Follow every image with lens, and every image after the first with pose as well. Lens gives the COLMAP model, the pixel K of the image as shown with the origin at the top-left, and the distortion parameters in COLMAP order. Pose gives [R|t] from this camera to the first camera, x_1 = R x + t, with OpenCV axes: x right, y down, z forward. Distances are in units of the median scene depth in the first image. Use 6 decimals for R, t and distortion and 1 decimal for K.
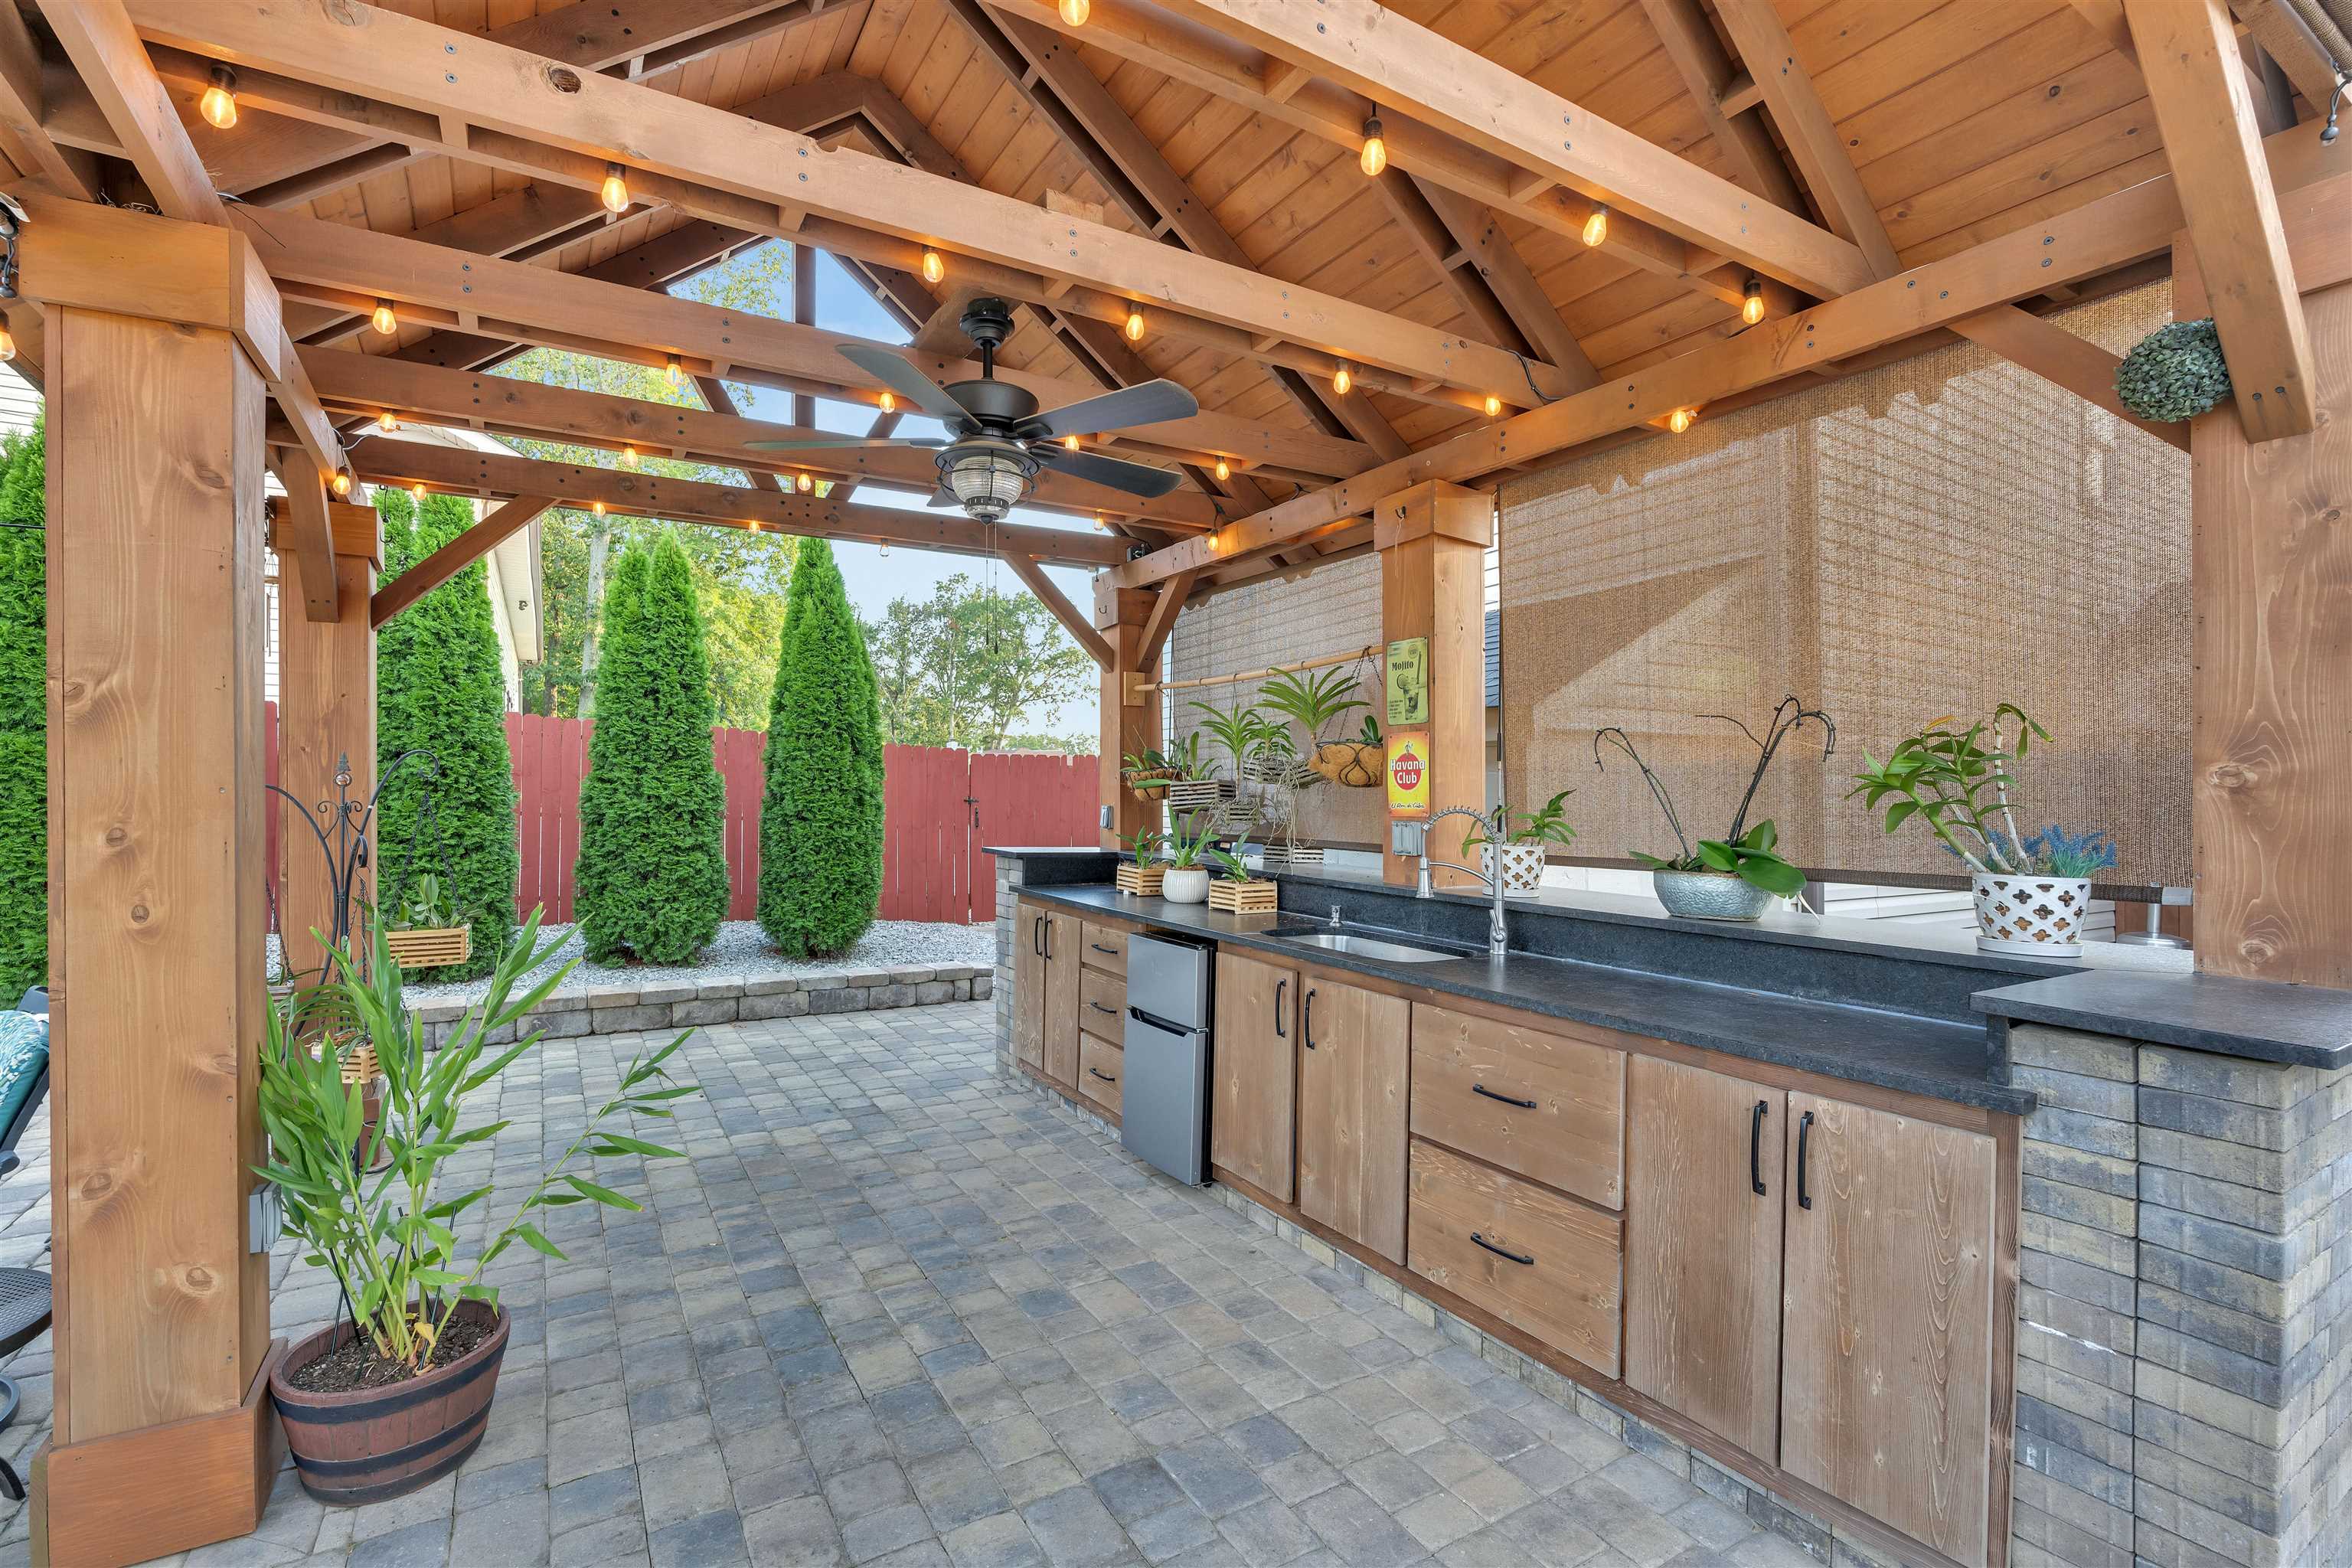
lens RADIAL K [[1025.1, 0, 1169.3], [0, 1025.1, 796.2], [0, 0, 1]] dist [-0.001359, 0.000105]
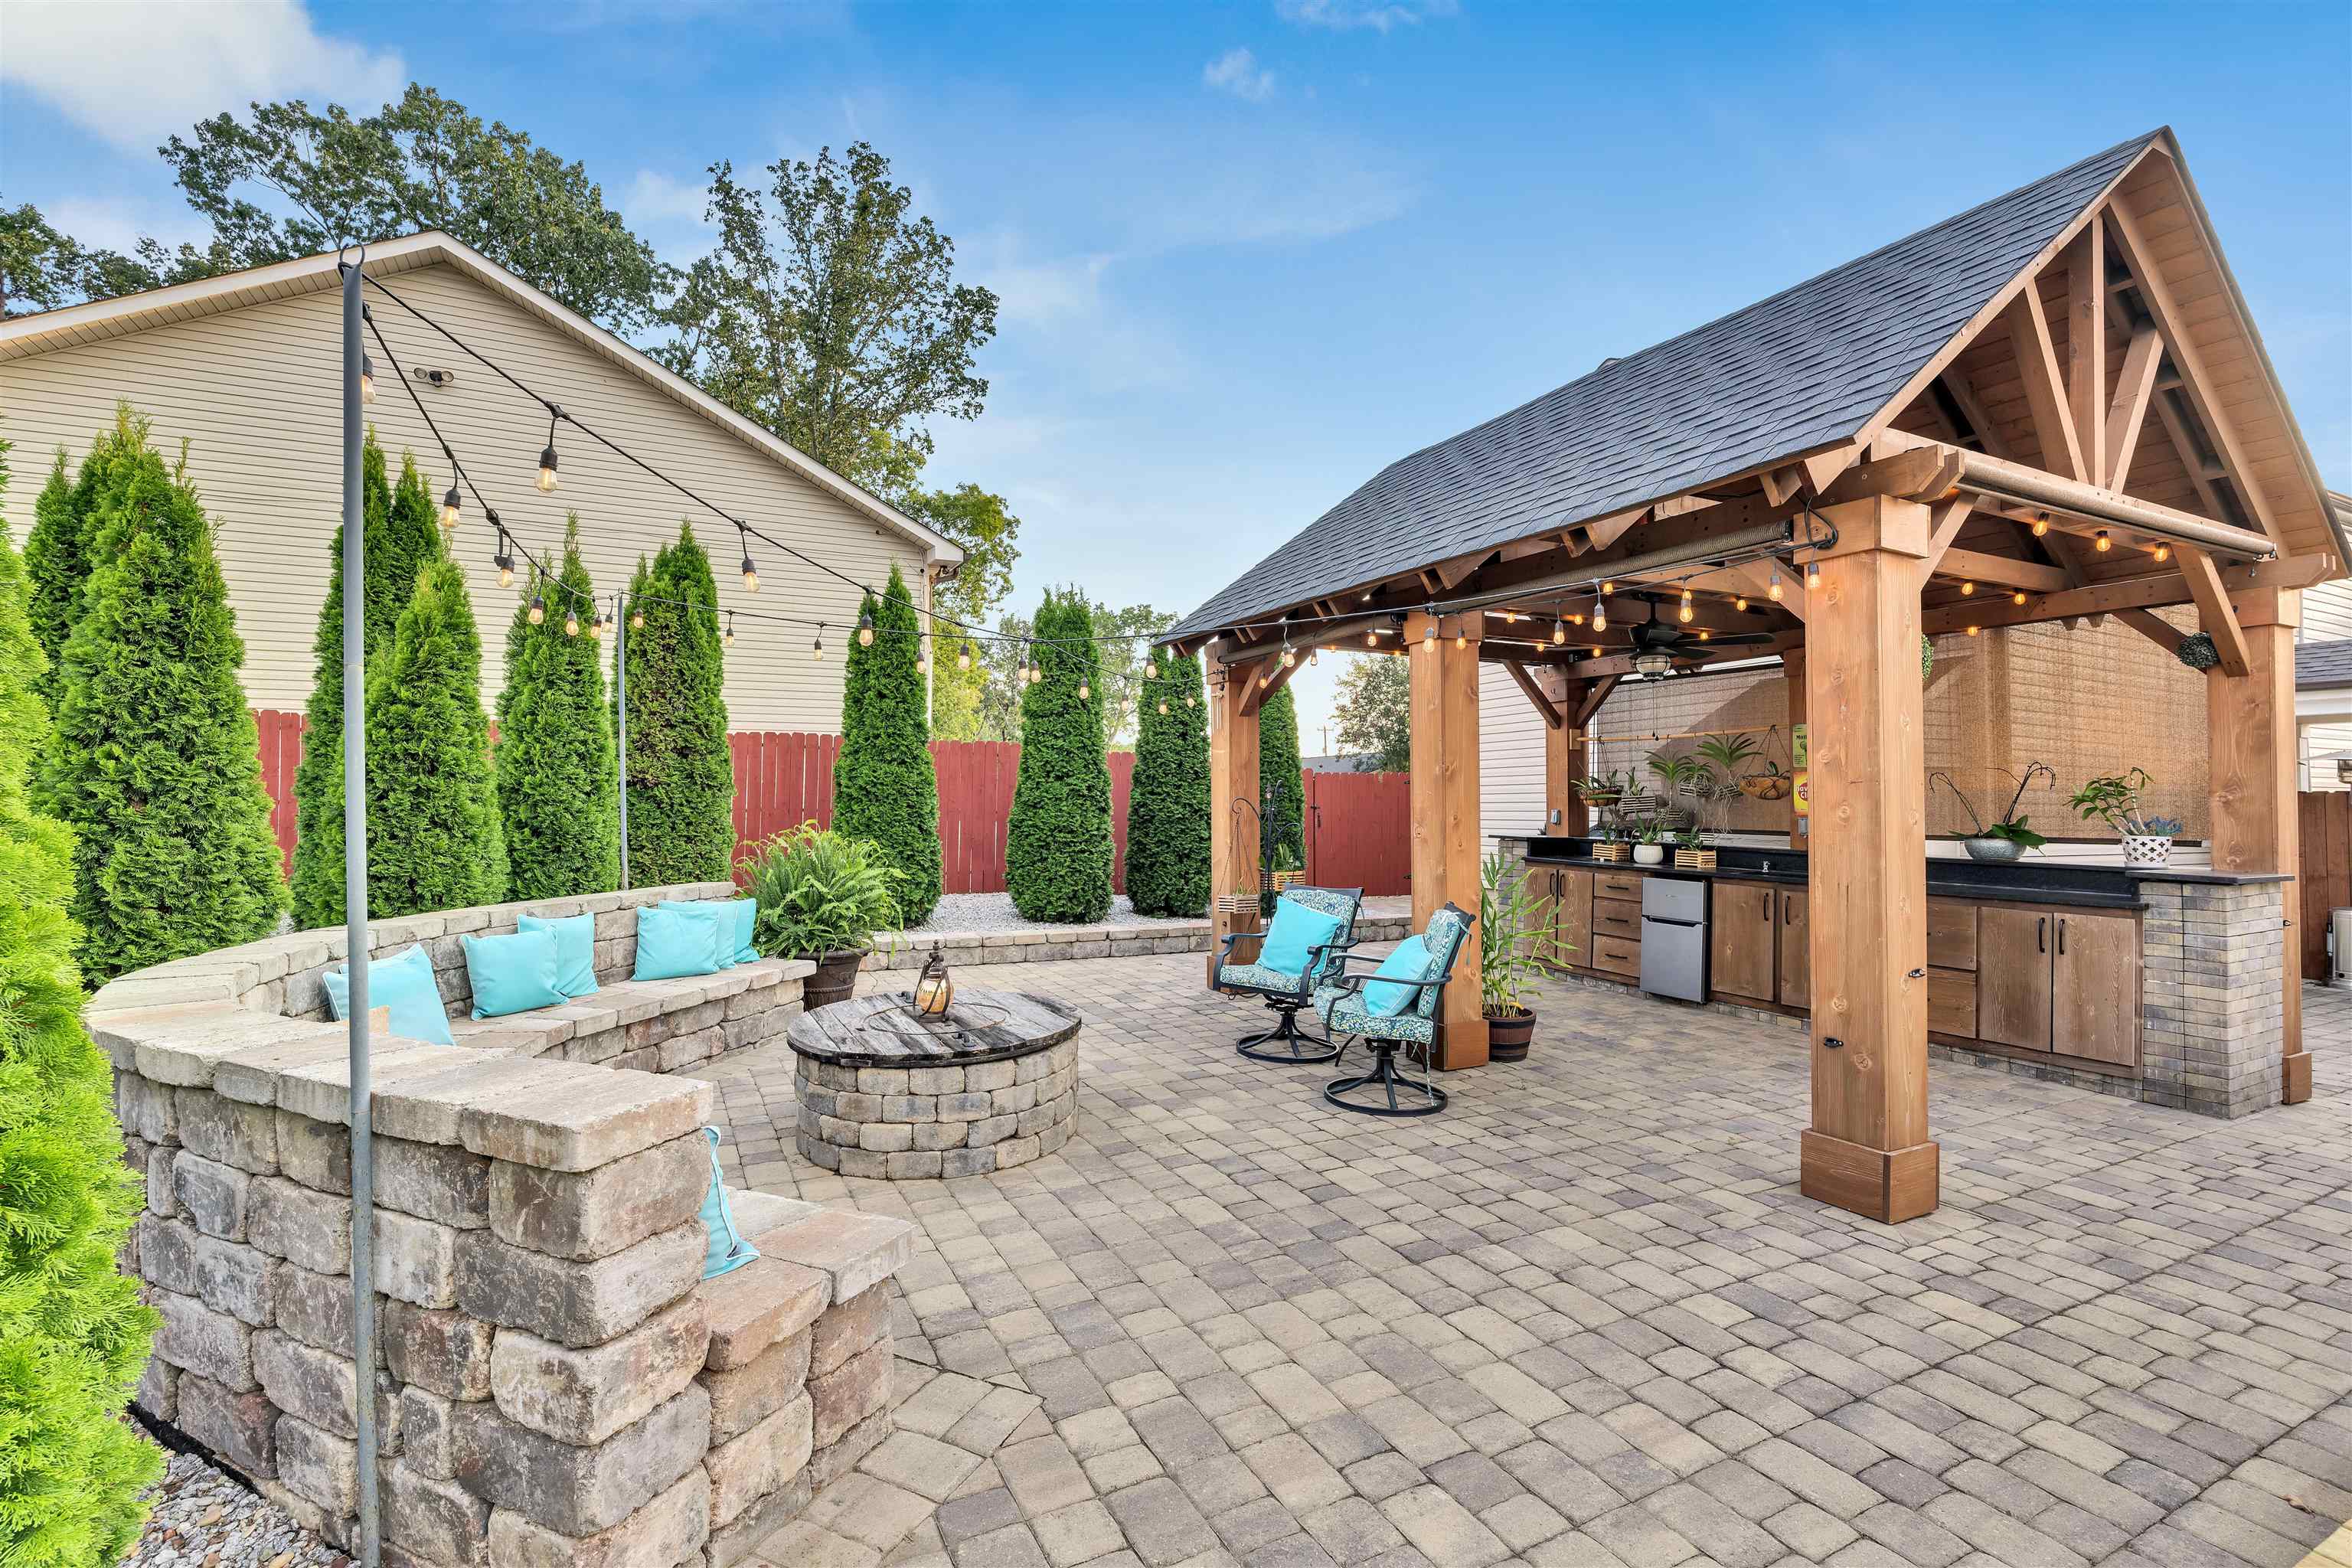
lens RADIAL K [[1025.1, 0, 1175.7], [0, 1025.1, 784.7], [0, 0, 1]] dist [-0.001359, 0.000105]
pose [[0.997892, -0.000917, -0.064890, -1.426405], [-0.000274, 0.999832, -0.018352, -0.002888], [0.064896, 0.018331, 0.997724, -1.726957]]
